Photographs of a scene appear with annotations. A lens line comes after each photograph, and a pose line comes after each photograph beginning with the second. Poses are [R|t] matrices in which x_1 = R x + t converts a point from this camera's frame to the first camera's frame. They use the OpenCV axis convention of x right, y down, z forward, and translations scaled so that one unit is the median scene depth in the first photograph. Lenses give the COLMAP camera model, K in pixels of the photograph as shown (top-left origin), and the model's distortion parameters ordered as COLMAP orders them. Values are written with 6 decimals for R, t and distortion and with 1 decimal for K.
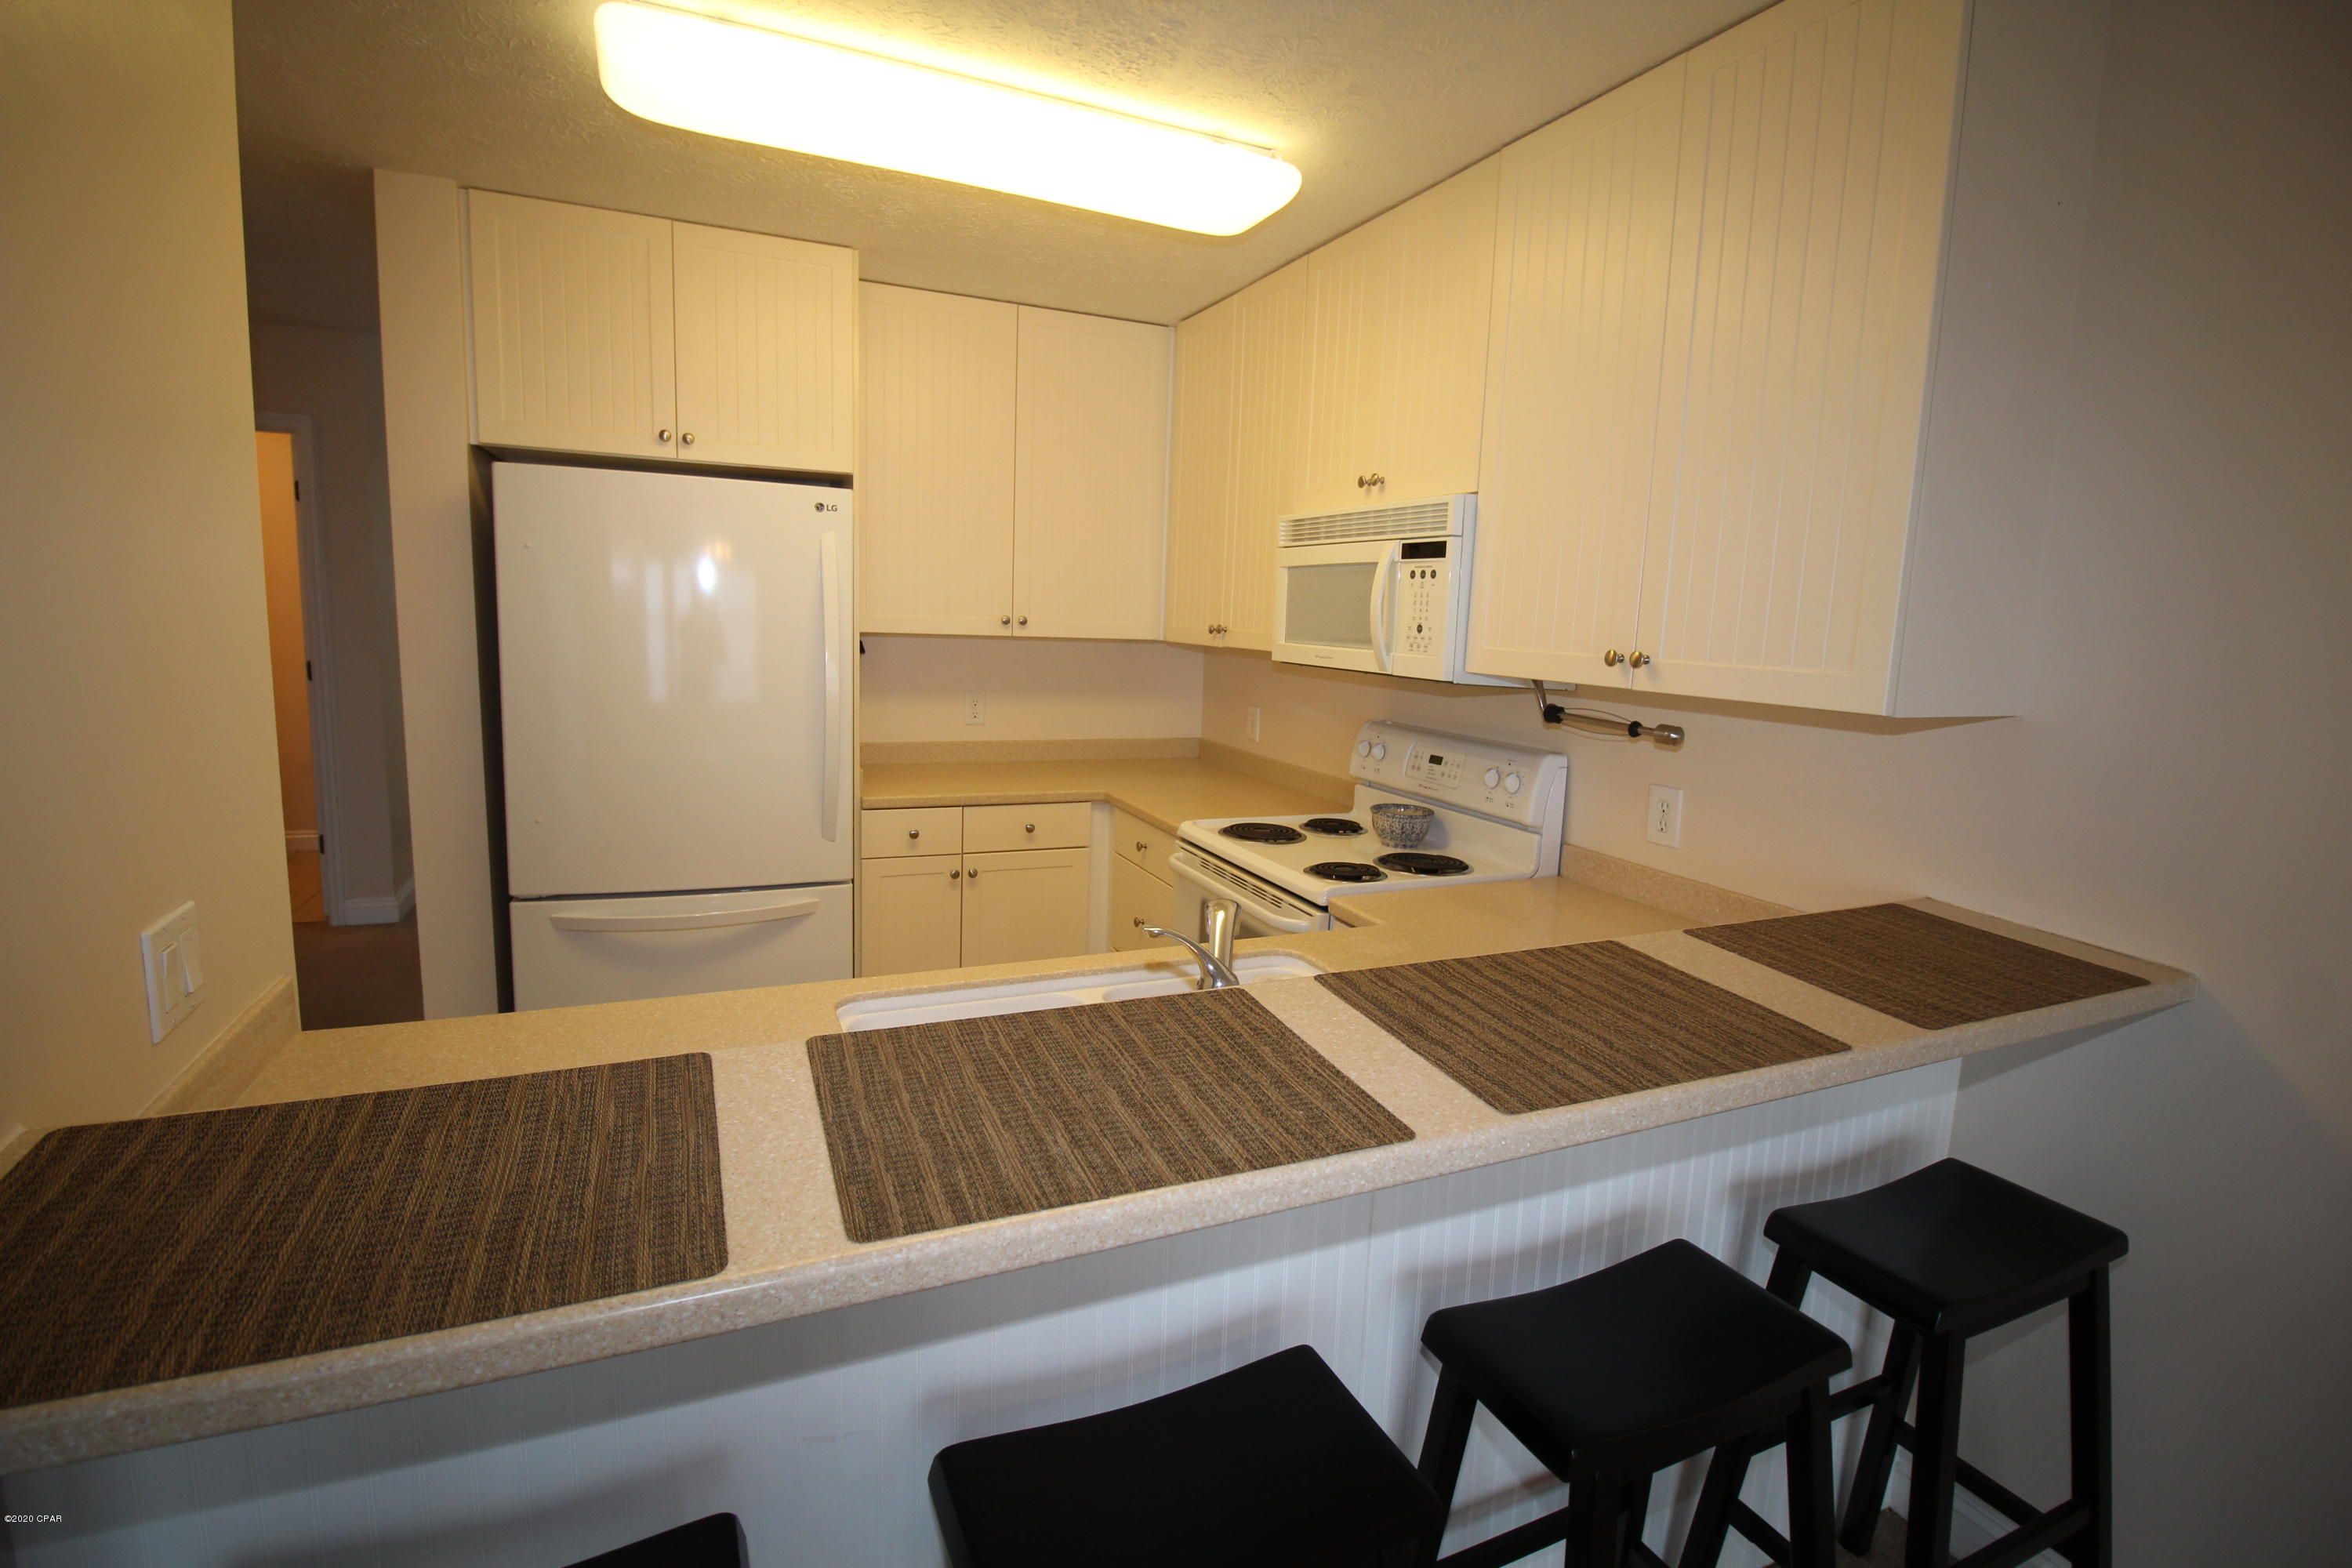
lens RADIAL K [[1088.5, 0, 1167.0], [0, 1088.5, 752.0], [0, 0, 1]] dist [-0.008594, -0.005172]
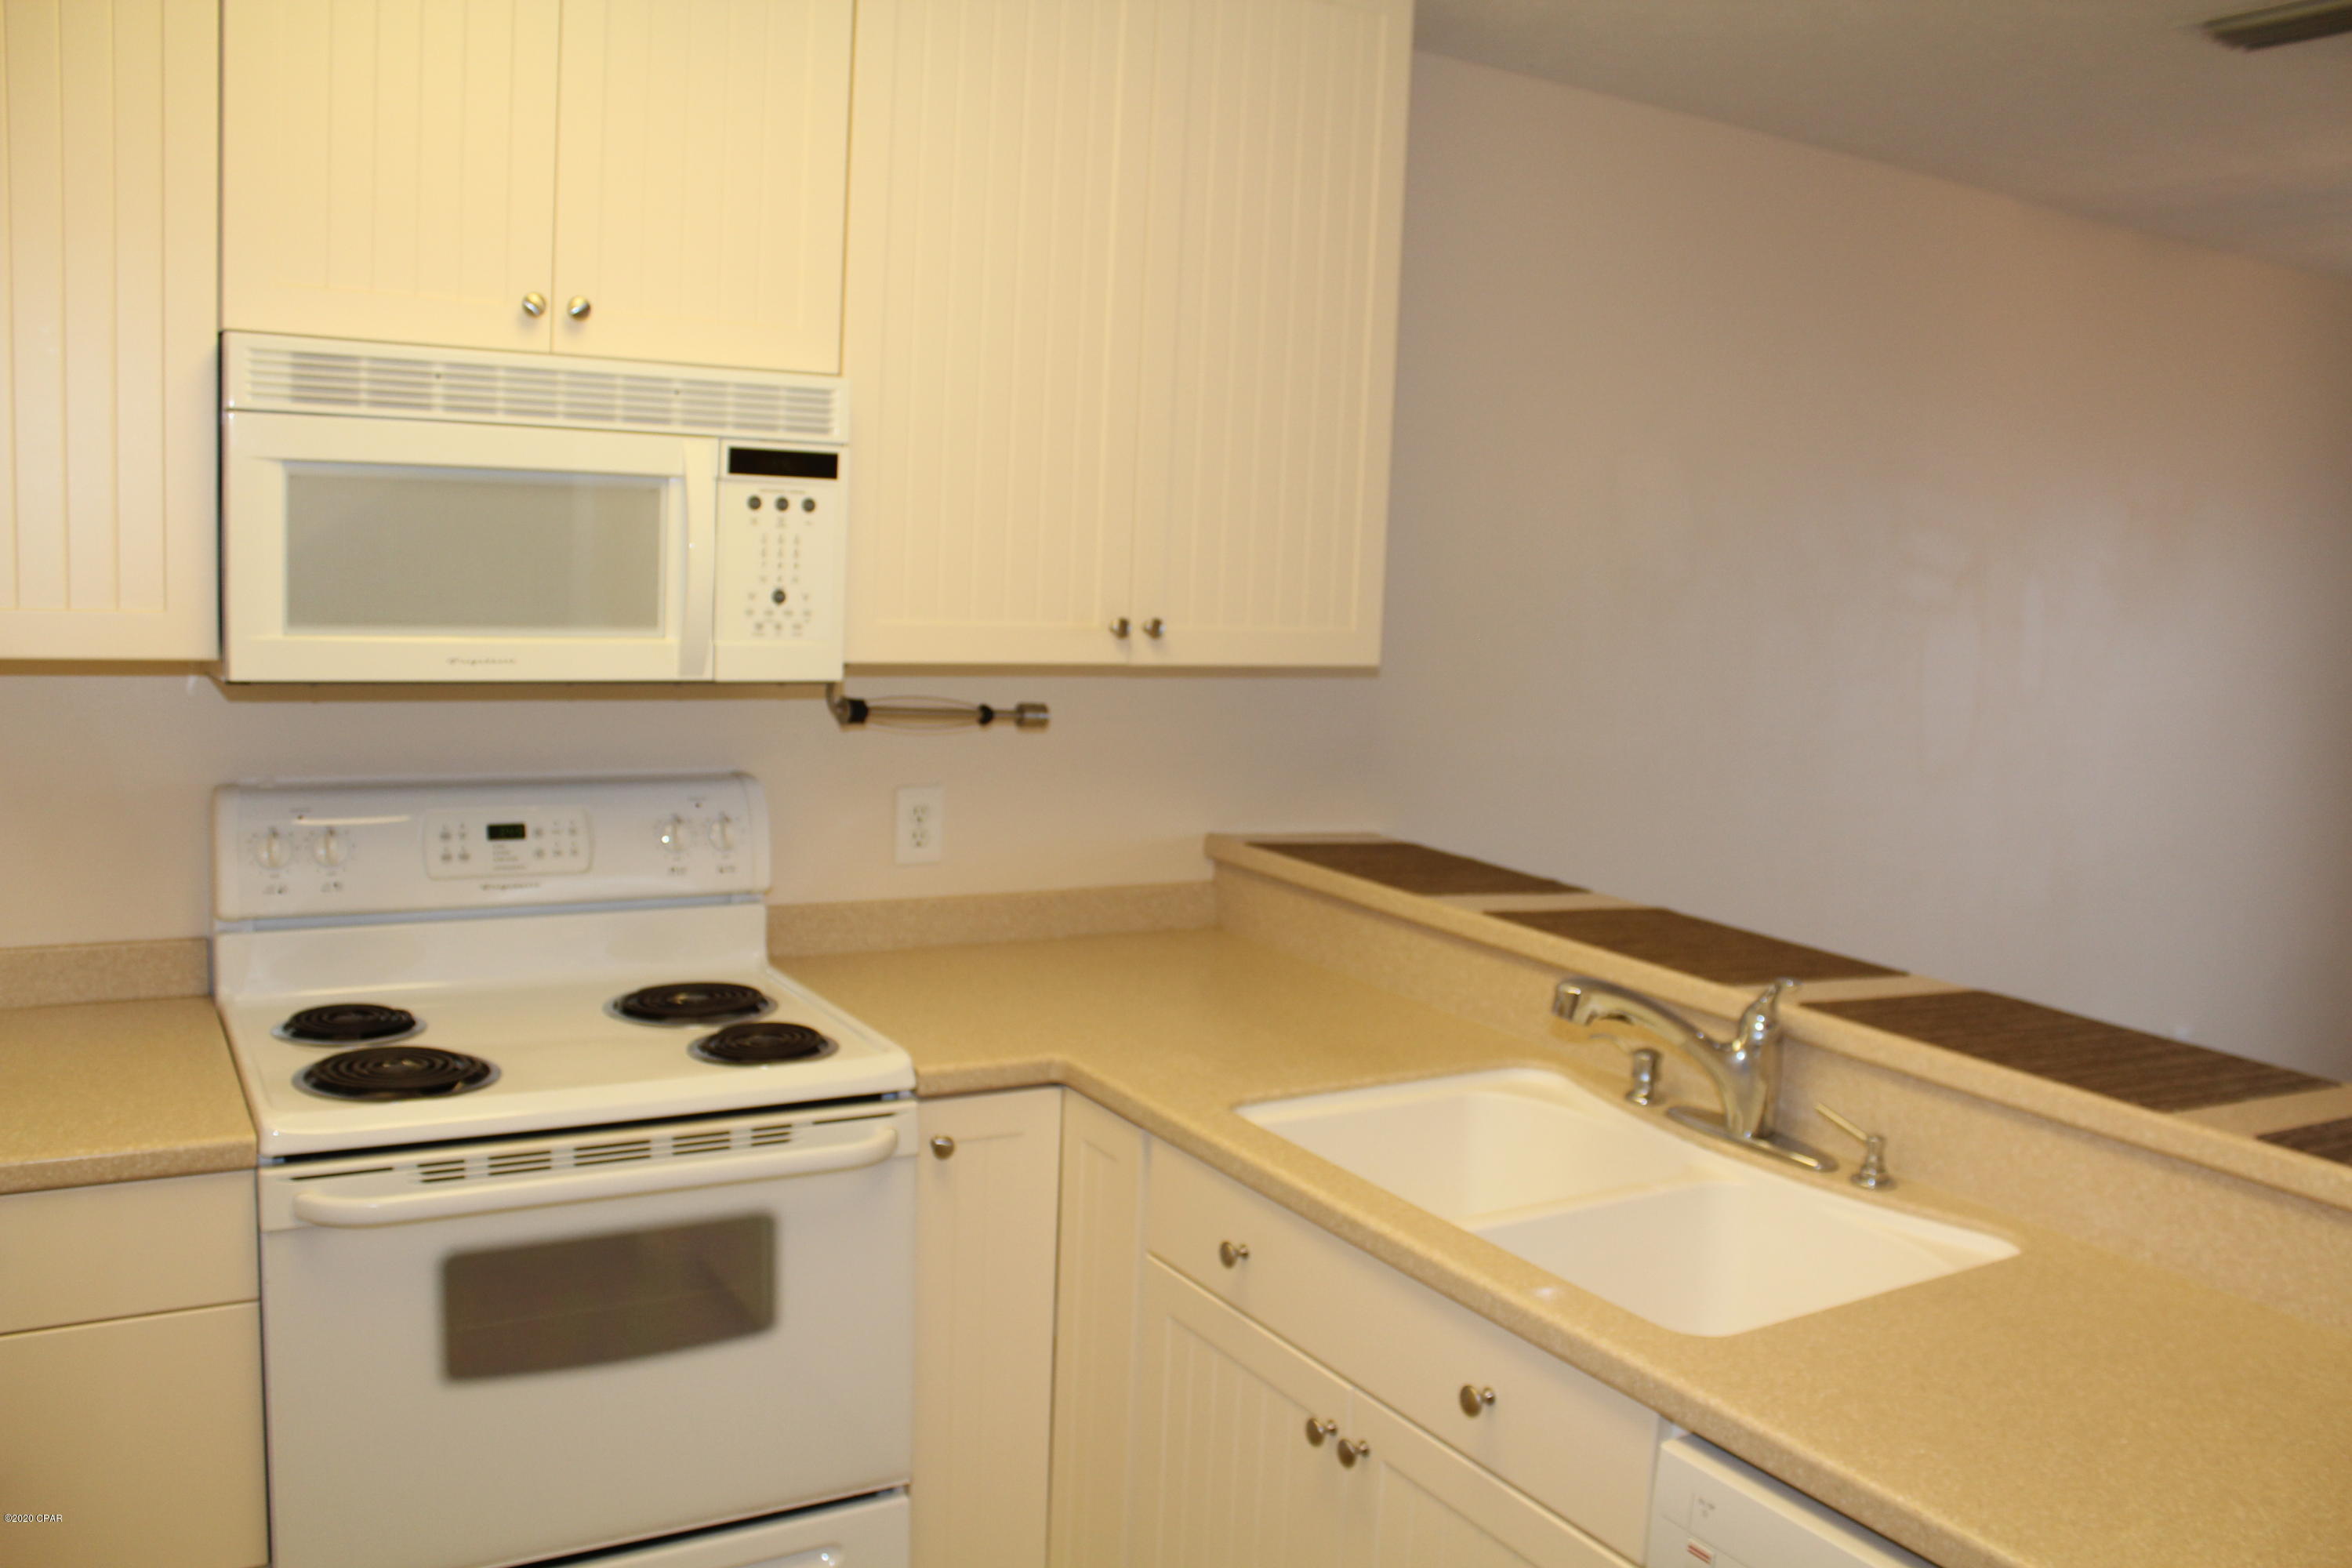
lens RADIAL K [[1928.5, 0, 1183.7], [0, 1928.5, 778.0], [0, 0, 1]] dist [-0.164784, 0.122619]
pose [[-0.126083, -0.161706, 0.978751, -0.823101], [0.080335, 0.981720, 0.172545, -0.179620], [-0.988762, 0.100383, -0.110787, 0.920389]]
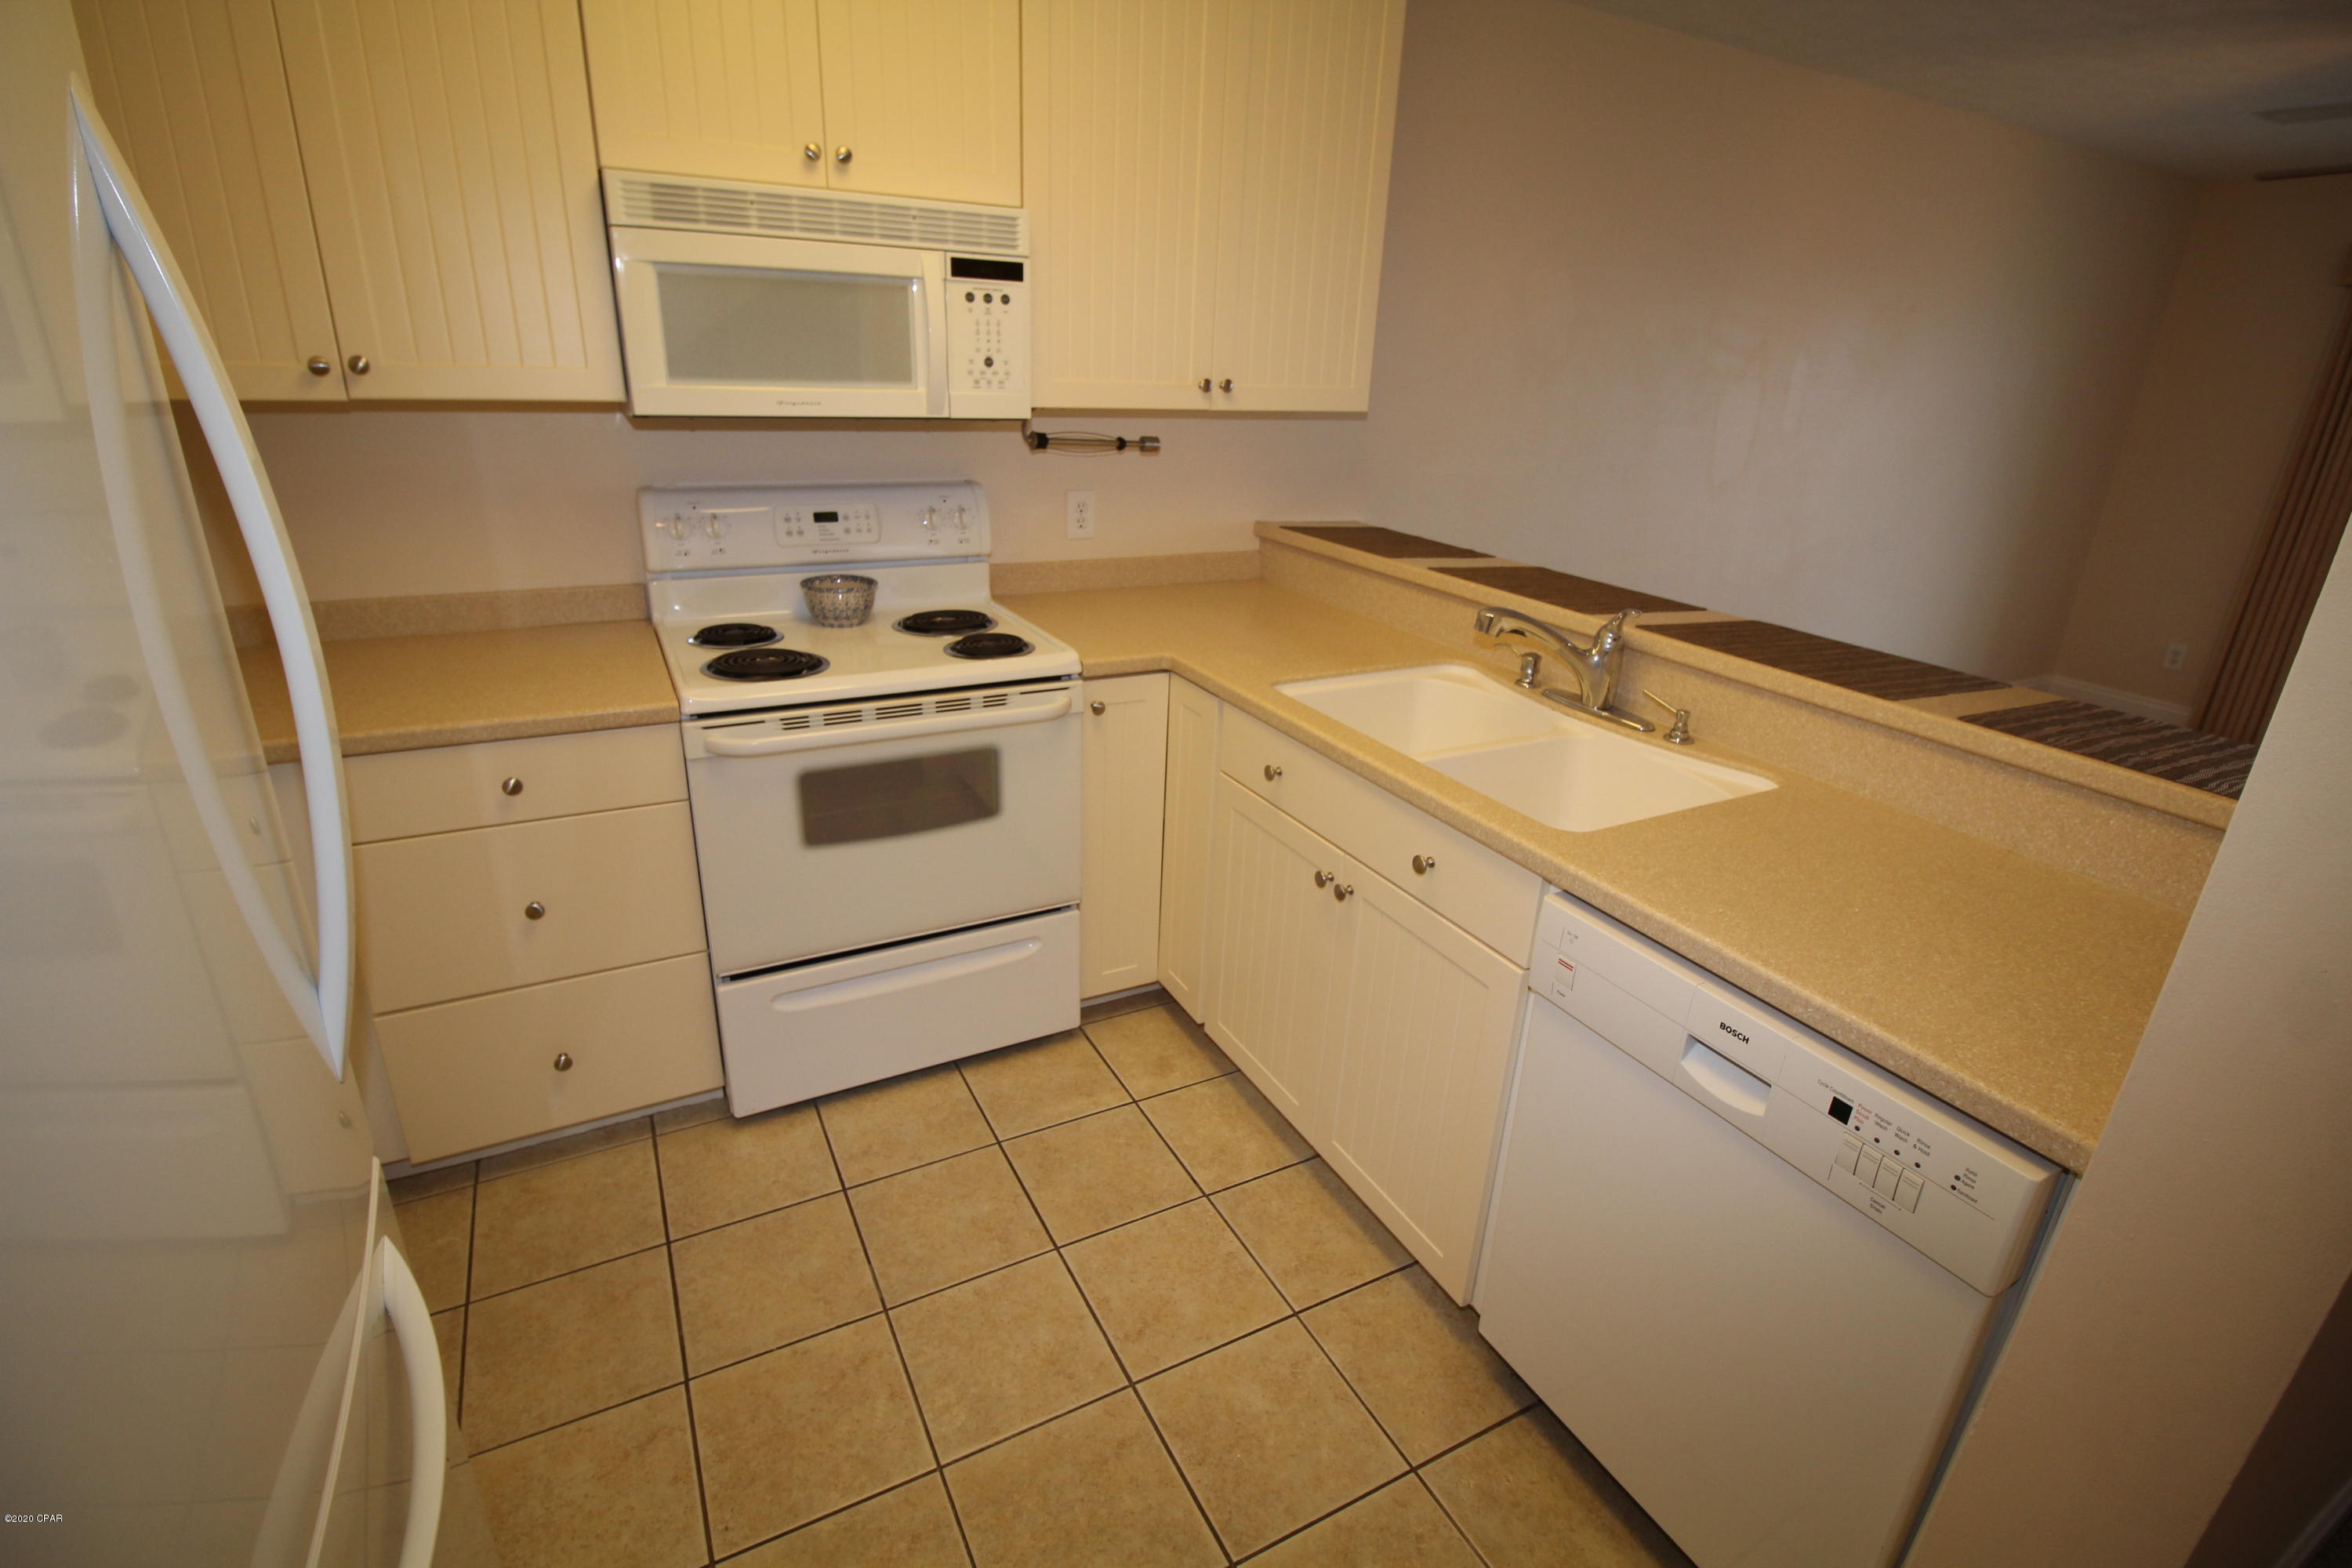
lens RADIAL K [[1088.5, 0, 1167.5], [0, 1088.5, 768.1], [0, 0, 1]] dist [-0.008594, -0.005172]
pose [[-0.068705, -0.392558, 0.917158, -0.758940], [0.090460, 0.913091, 0.397594, -0.153233], [-0.993527, 0.110283, -0.027223, 0.924629]]
